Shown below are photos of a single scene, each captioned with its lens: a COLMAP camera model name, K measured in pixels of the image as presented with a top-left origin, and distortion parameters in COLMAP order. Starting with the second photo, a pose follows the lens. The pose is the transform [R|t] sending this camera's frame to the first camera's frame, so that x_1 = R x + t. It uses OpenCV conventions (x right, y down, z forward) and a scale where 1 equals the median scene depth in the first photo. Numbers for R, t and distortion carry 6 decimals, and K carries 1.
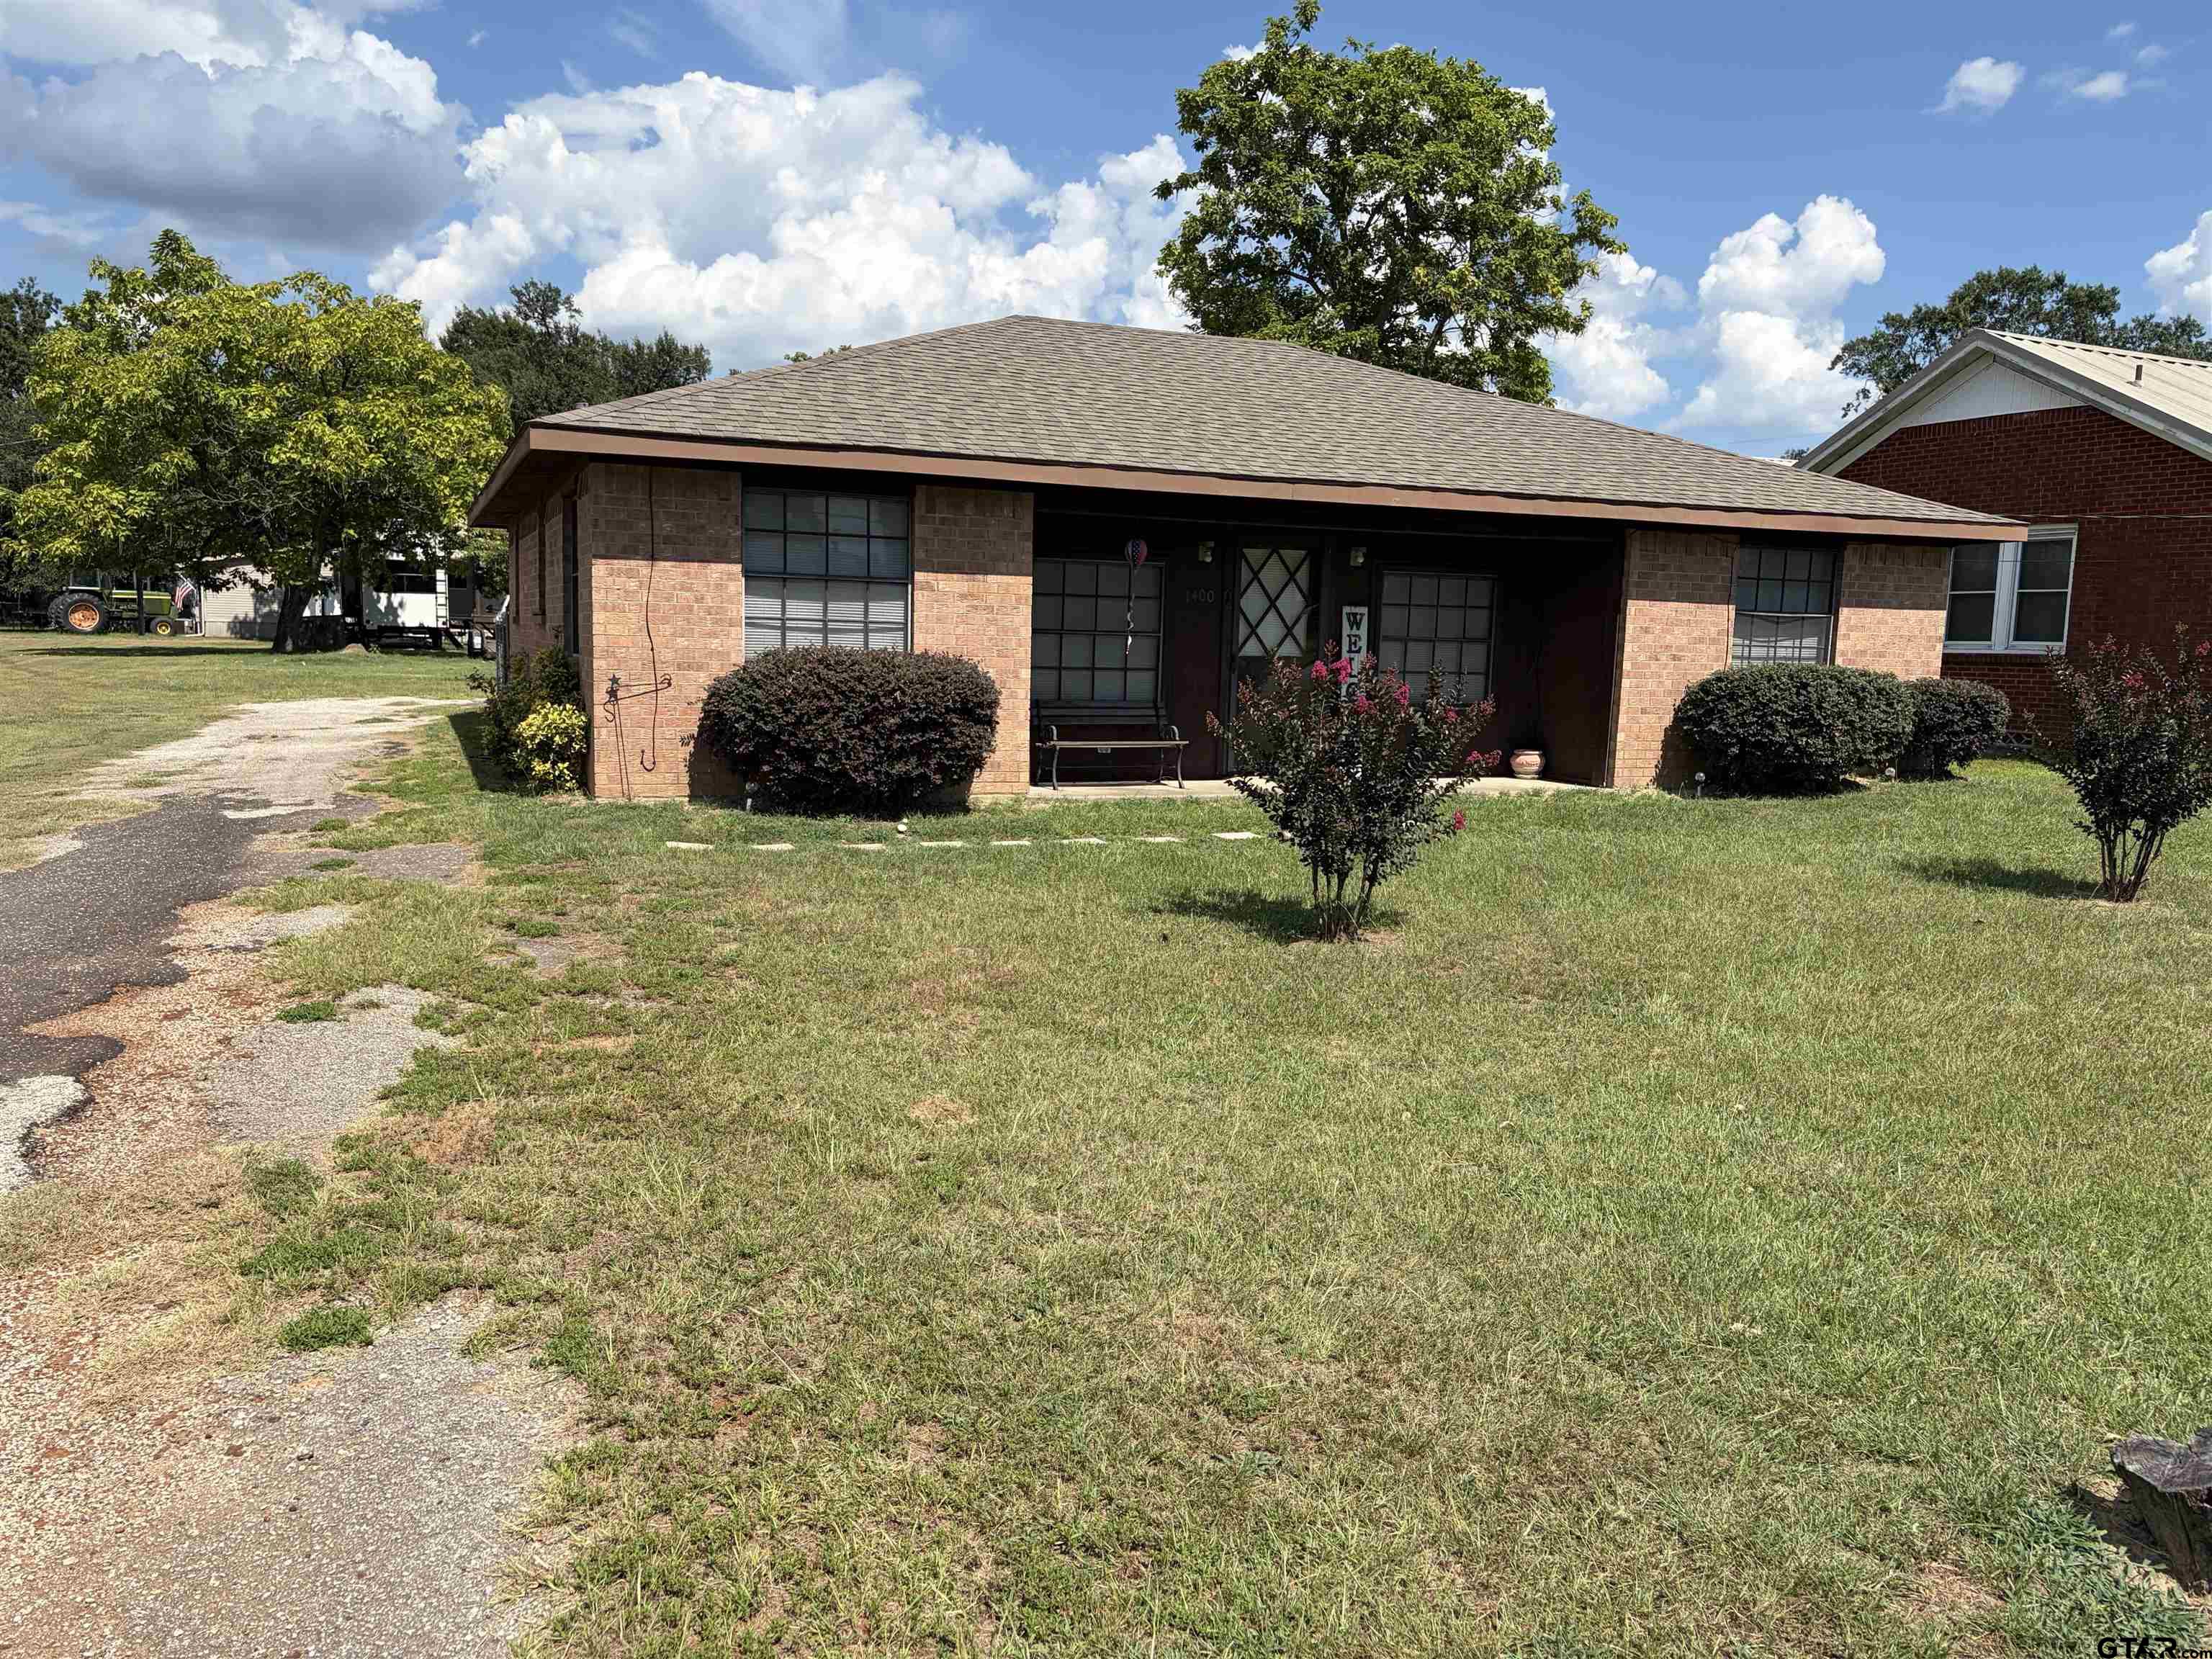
lens RADIAL K [[1658.7, 0, 1118.1], [0, 1658.7, 848.0], [0, 0, 1]] dist [0.049595, -0.053561]
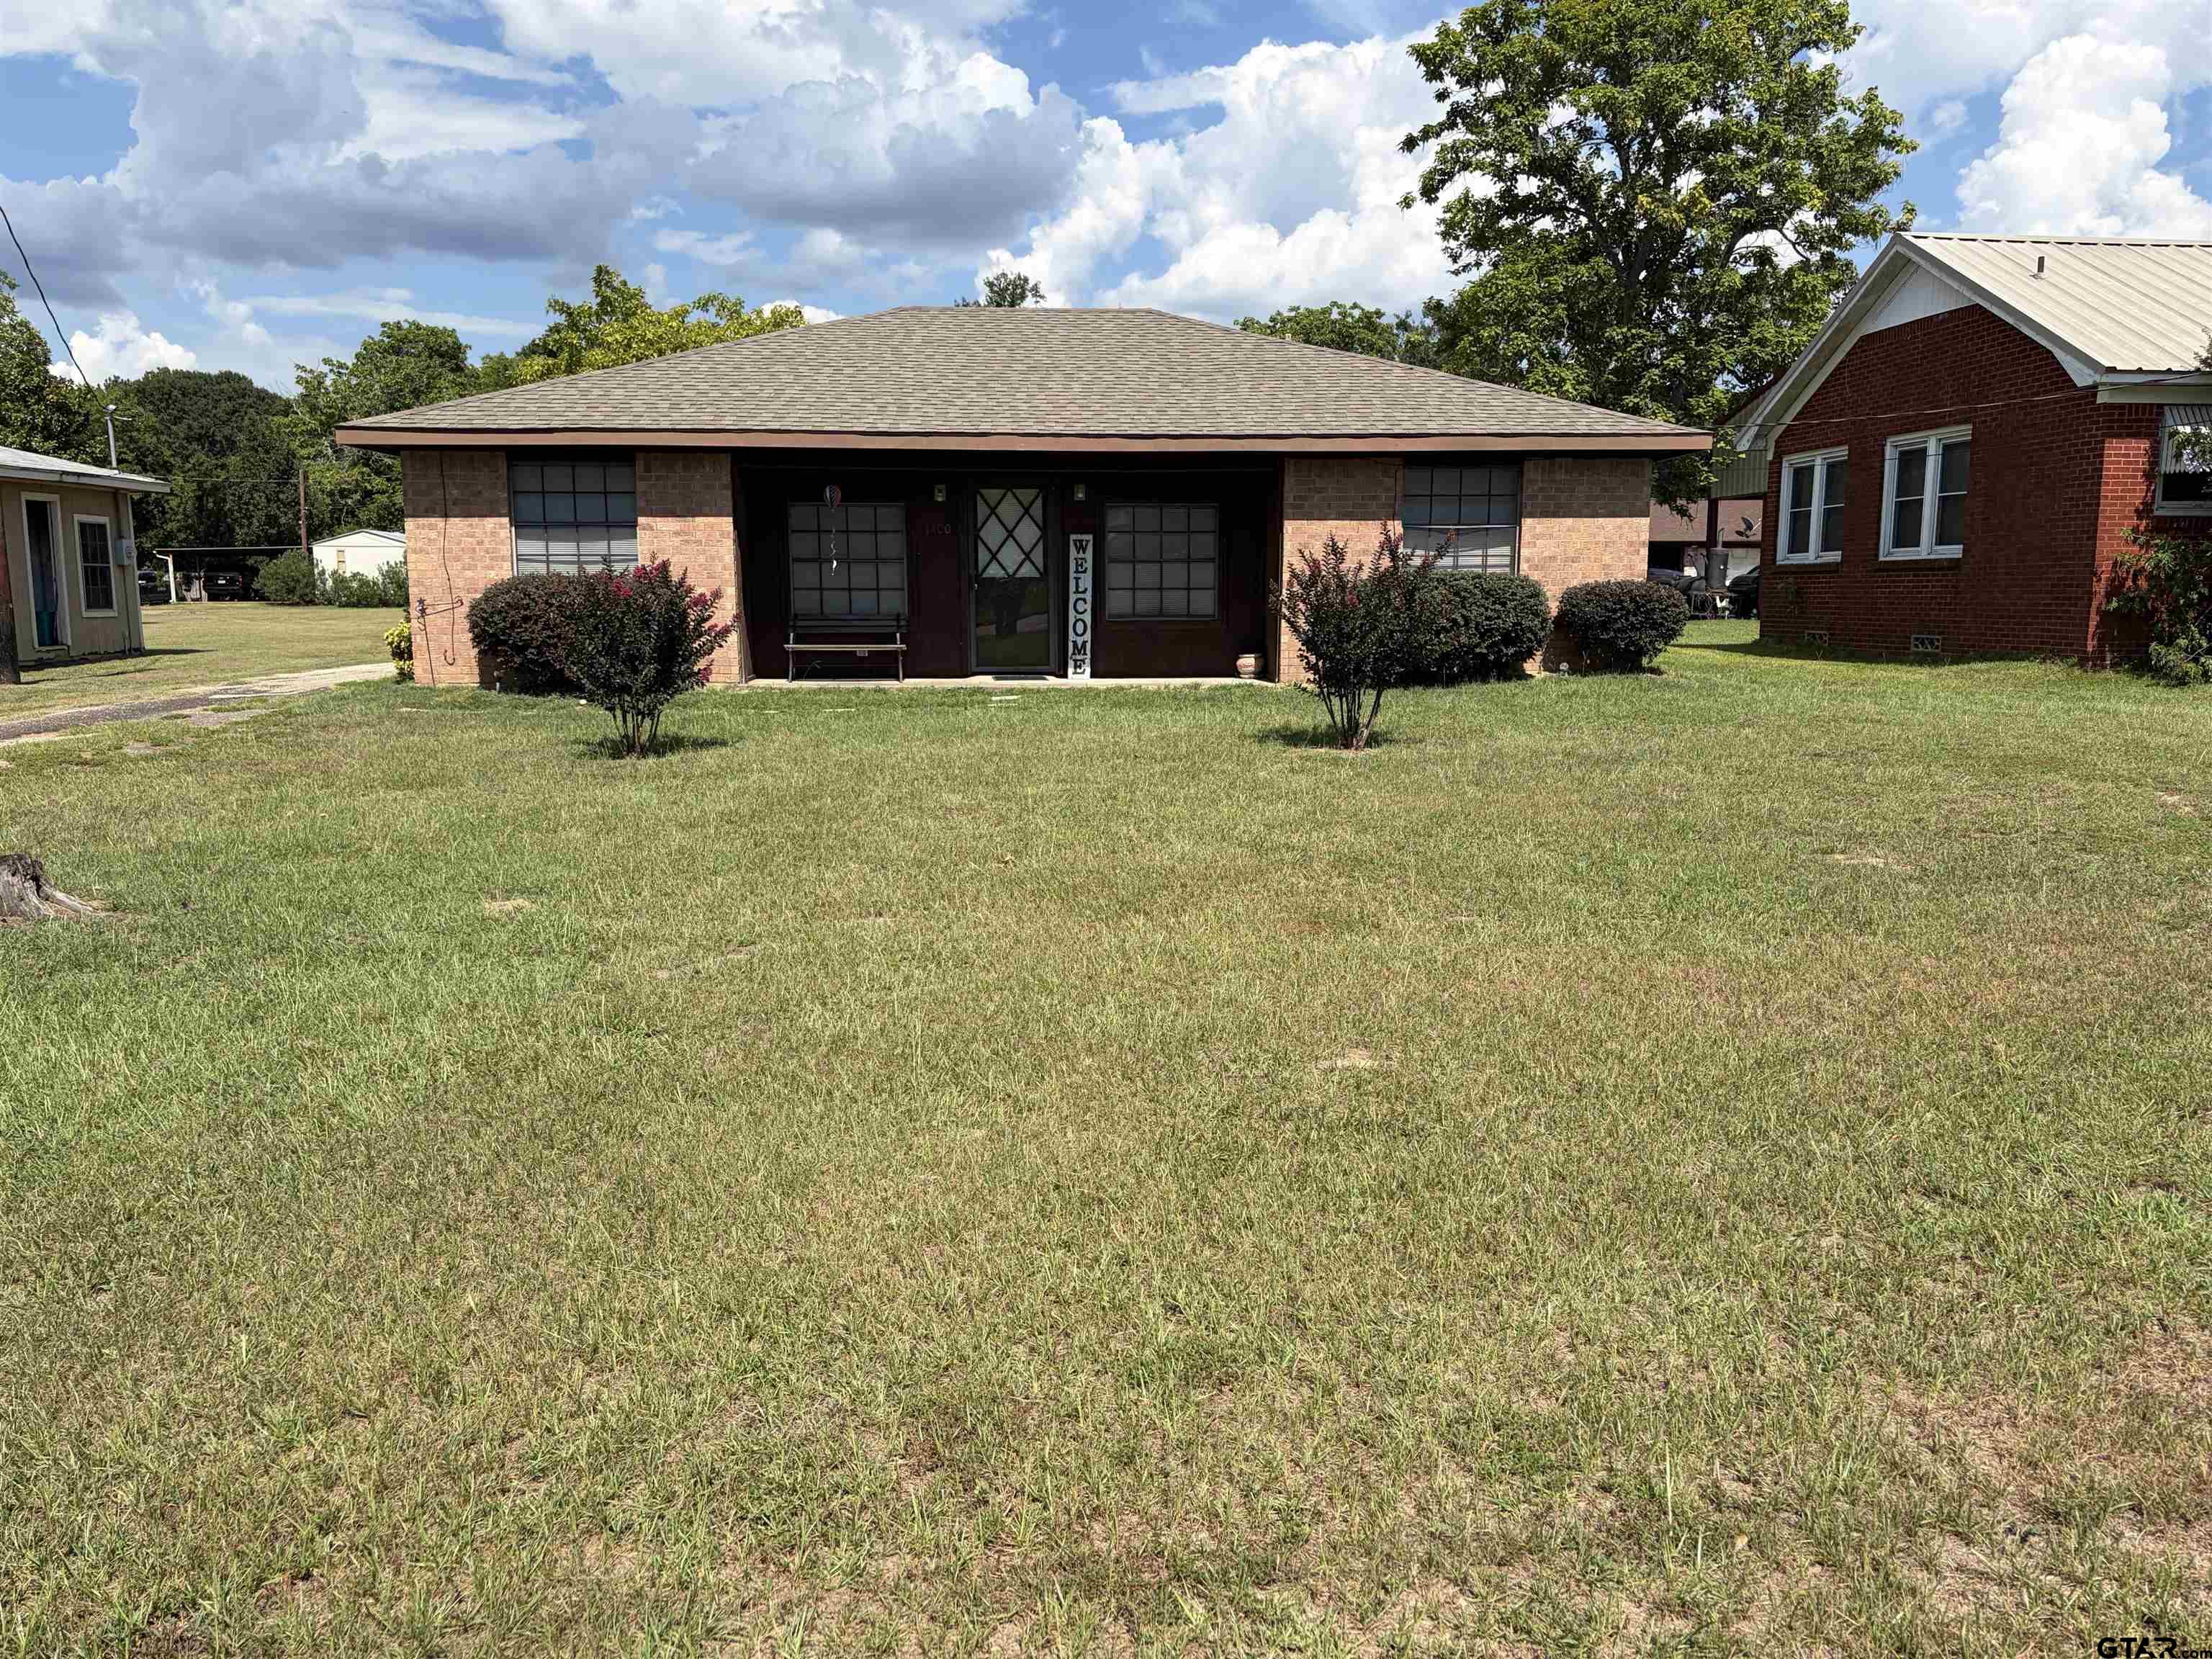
lens RADIAL K [[1658.7, 0, 1119.9], [0, 1658.7, 844.3], [0, 0, 1]] dist [0.049595, -0.053561]
pose [[0.947898, 0.020770, -0.317897, 0.564273], [-0.013539, 0.999597, 0.024937, 0.049988], [0.318287, -0.019334, 0.947797, -0.138885]]
